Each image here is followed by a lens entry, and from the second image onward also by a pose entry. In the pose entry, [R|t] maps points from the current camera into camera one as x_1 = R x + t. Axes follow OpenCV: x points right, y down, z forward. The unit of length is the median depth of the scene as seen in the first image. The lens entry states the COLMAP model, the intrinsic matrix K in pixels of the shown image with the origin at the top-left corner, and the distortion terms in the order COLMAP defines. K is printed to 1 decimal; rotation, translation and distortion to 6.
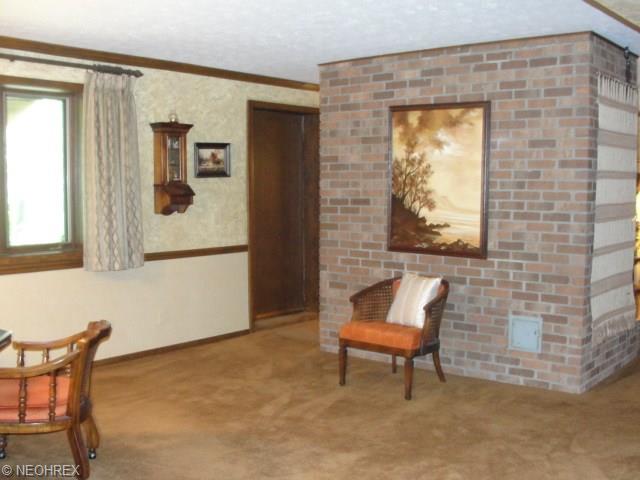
lens RADIAL K [[732.8, 0, 314.3], [0, 732.8, 254.8], [0, 0, 1]] dist [-0.128393, 0.000000]
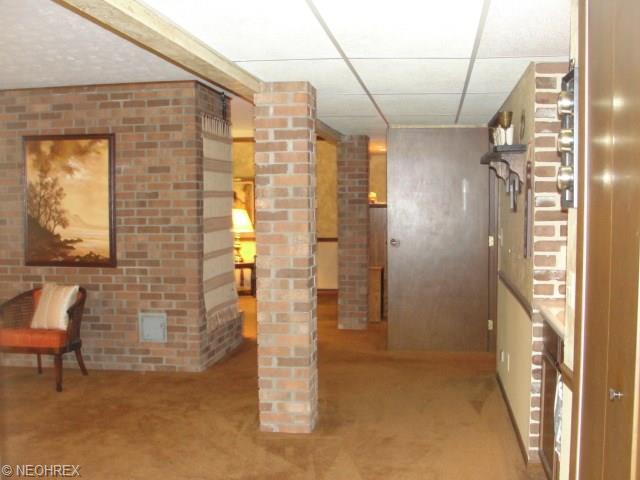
lens RADIAL K [[732.8, 0, 320.7], [0, 732.8, 239.1], [0, 0, 1]] dist [-0.128393, 0.000000]
pose [[0.855340, -0.035094, 0.516878, -0.087311], [0.060523, 0.997640, -0.032419, 0.018801], [-0.514520, 0.059013, 0.855445, -0.180385]]
